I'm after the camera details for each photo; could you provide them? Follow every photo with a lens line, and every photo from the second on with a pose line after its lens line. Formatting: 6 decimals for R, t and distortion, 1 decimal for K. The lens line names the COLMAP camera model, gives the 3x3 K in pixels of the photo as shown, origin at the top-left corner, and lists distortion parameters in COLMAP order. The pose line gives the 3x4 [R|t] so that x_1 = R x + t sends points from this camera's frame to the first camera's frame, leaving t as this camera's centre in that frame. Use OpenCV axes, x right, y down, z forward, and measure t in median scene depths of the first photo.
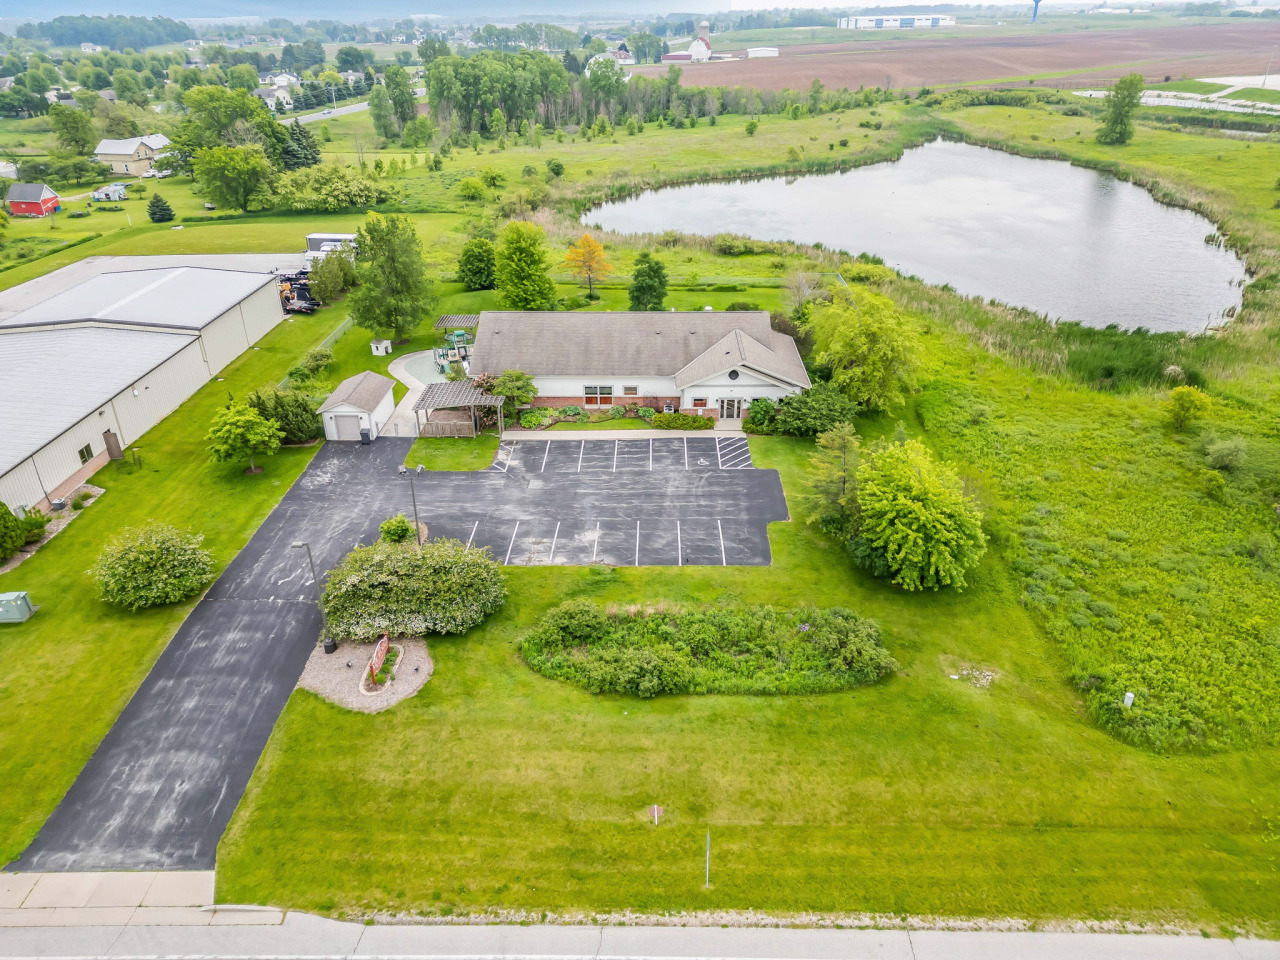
lens RADIAL K [[879.0, 0, 643.2], [0, 879.0, 488.0], [0, 0, 1]] dist [0.052280, -0.039236]
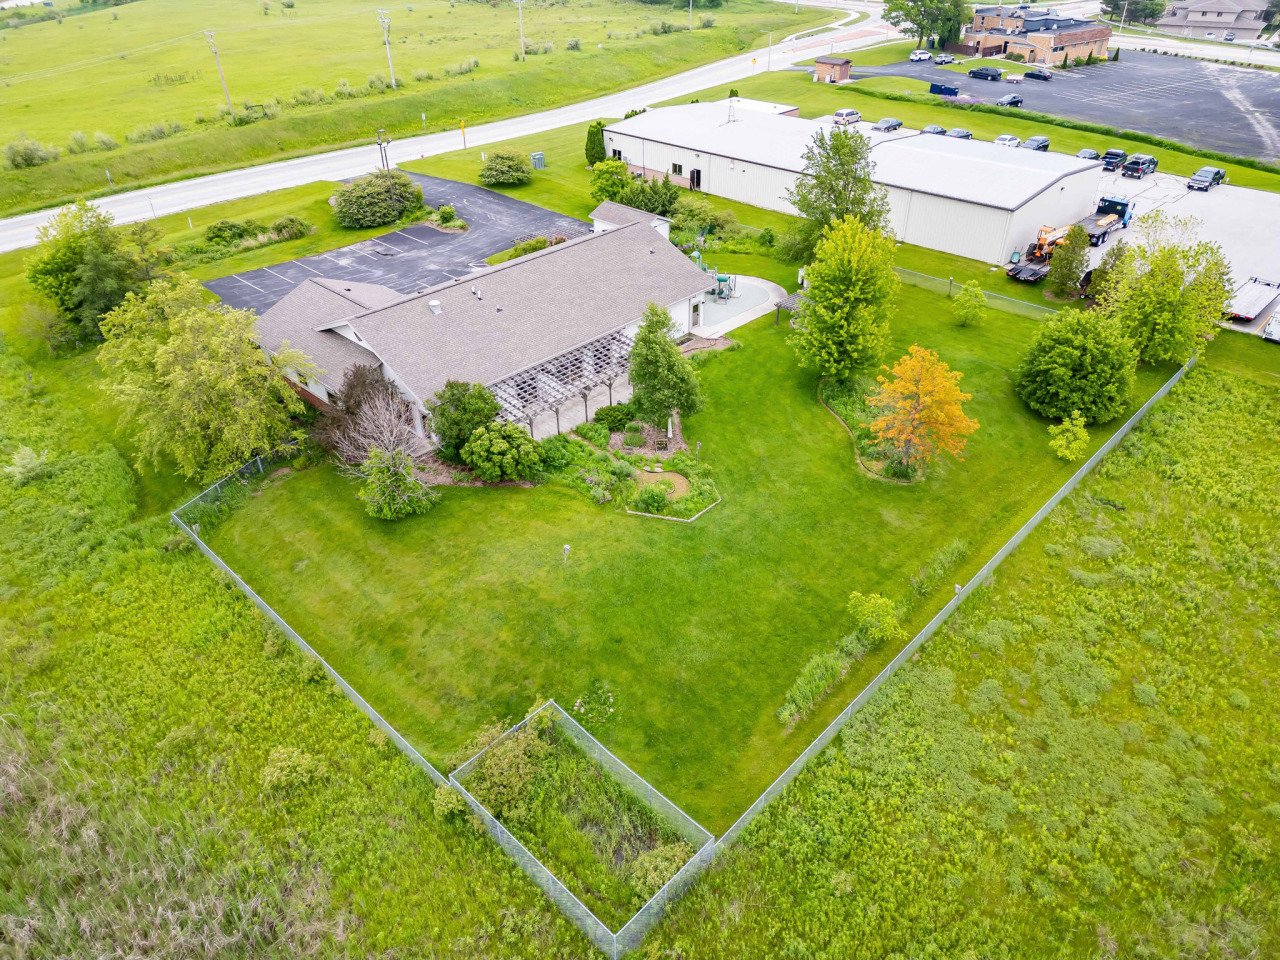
lens RADIAL K [[879.0, 0, 643.2], [0, 879.0, 488.0], [0, 0, 1]] dist [0.052280, -0.039236]
pose [[-0.678885, 0.427220, -0.597159, 0.601874], [-0.335362, 0.543089, 0.769796, -0.976514], [0.653183, 0.722868, -0.225421, 1.873389]]
